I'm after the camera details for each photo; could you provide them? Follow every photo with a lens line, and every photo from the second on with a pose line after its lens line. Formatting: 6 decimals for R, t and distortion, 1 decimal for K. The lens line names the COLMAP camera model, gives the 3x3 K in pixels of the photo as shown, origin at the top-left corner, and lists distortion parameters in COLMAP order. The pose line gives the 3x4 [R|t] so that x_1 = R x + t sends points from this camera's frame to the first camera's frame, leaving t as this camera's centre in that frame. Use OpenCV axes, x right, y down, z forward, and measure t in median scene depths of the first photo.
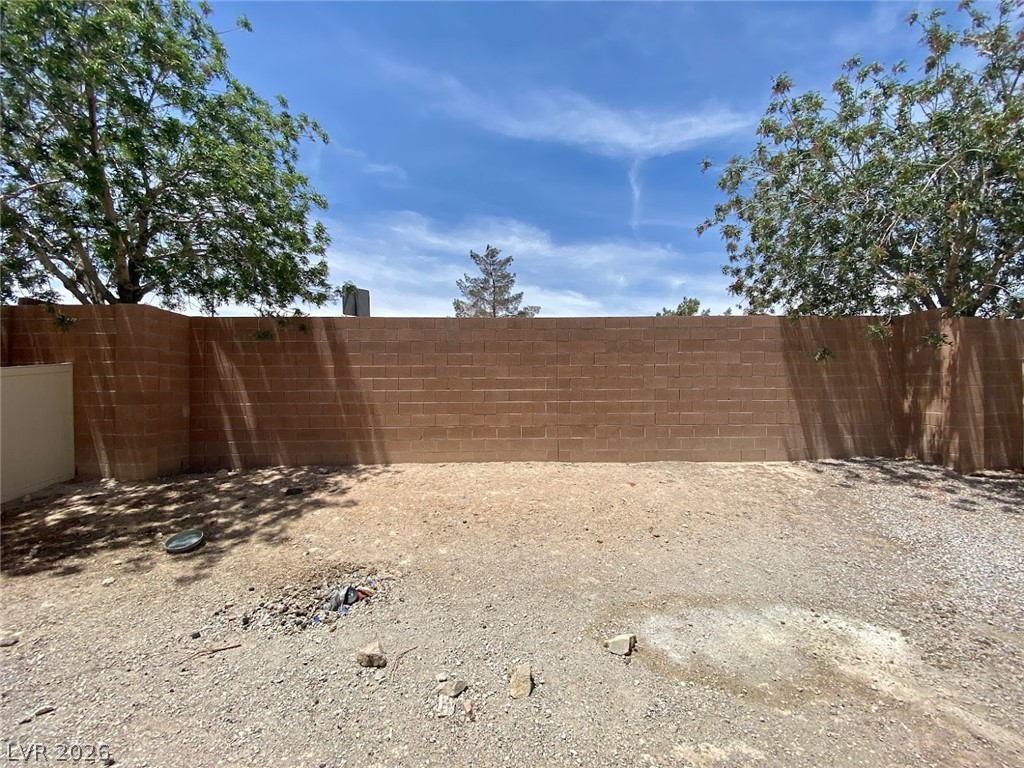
lens RADIAL K [[416.4, 0, 511.6], [0, 416.4, 388.9], [0, 0, 1]] dist [0.050489, -0.034103]
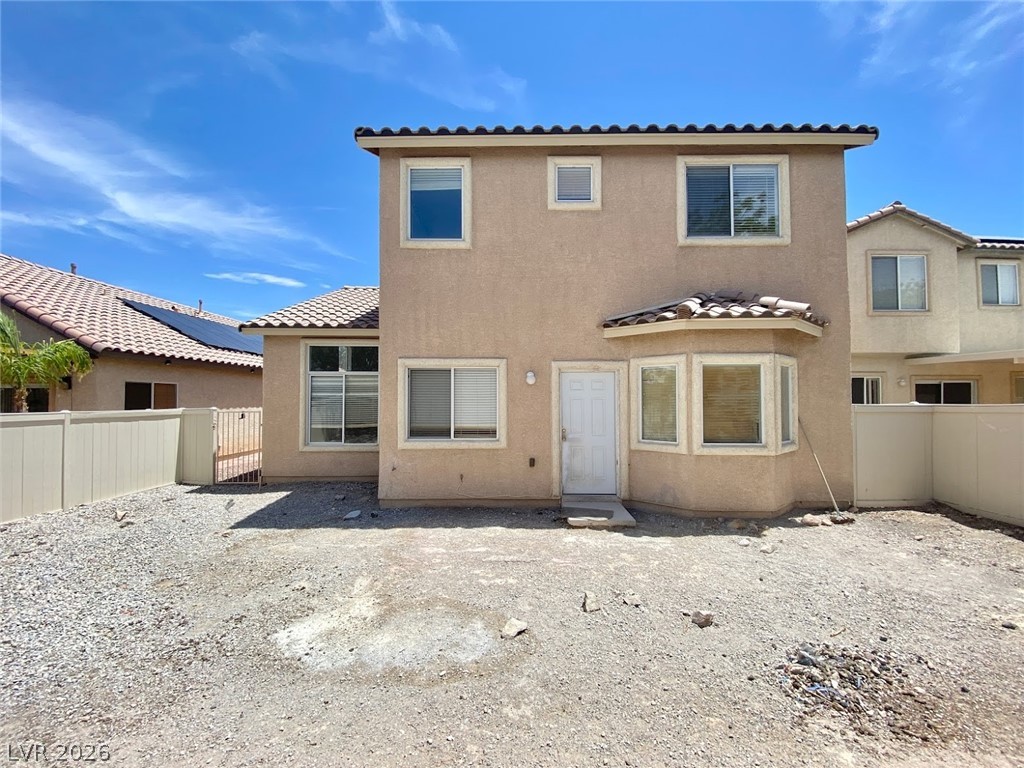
lens RADIAL K [[416.4, 0, 511.6], [0, 416.4, 388.9], [0, 0, 1]] dist [0.050489, -0.034103]
pose [[-0.998845, 0.006281, 0.047645, 0.187717], [0.004764, 0.999480, -0.031899, -0.058873], [-0.047821, -0.031635, -0.998355, 2.031333]]
